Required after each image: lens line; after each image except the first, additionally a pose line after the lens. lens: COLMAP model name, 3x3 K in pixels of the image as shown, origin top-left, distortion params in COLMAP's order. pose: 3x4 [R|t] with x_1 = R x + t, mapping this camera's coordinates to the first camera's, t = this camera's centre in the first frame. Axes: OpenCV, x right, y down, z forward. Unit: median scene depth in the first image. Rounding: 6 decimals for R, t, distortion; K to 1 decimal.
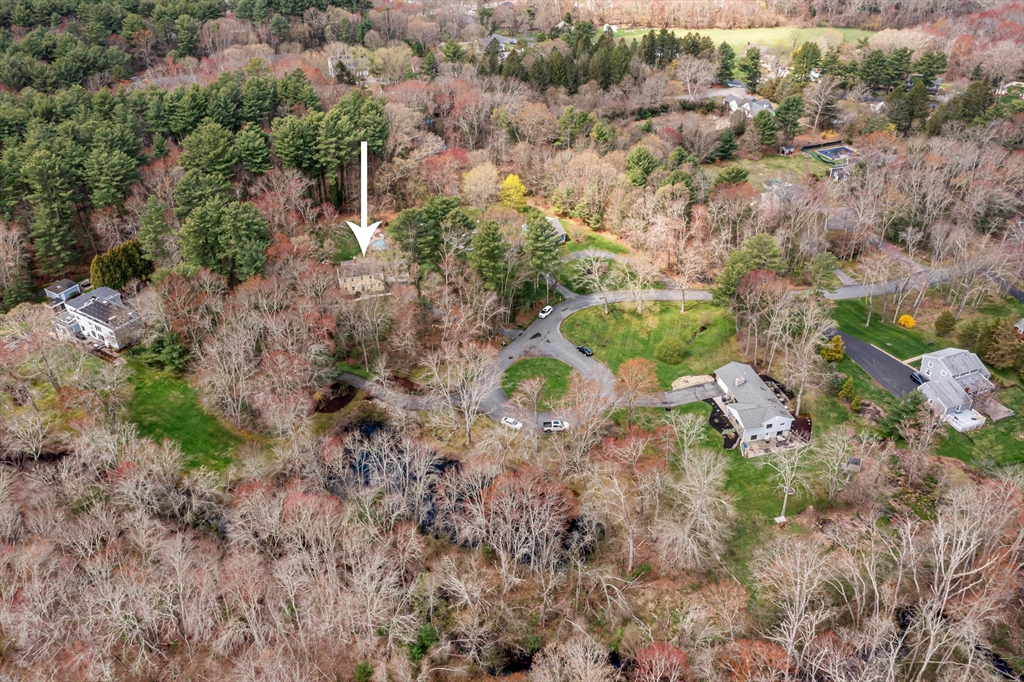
lens RADIAL K [[814.9, 0, 512.0], [0, 814.9, 341.0], [0, 0, 1]] dist [0.002076, -0.006784]
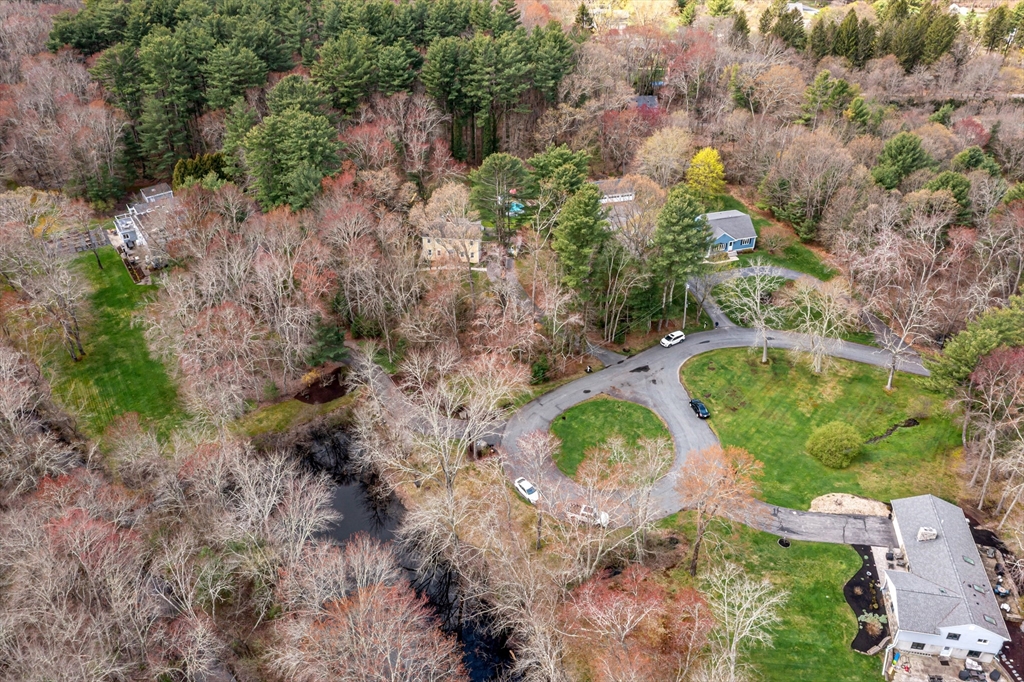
lens RADIAL K [[814.9, 0, 512.0], [0, 814.9, 341.0], [0, 0, 1]] dist [0.002076, -0.006784]
pose [[0.913608, 0.224770, -0.338821, 0.153321], [-0.223915, 0.973696, 0.042168, -0.033235], [0.339386, 0.037342, 0.939906, 0.320437]]
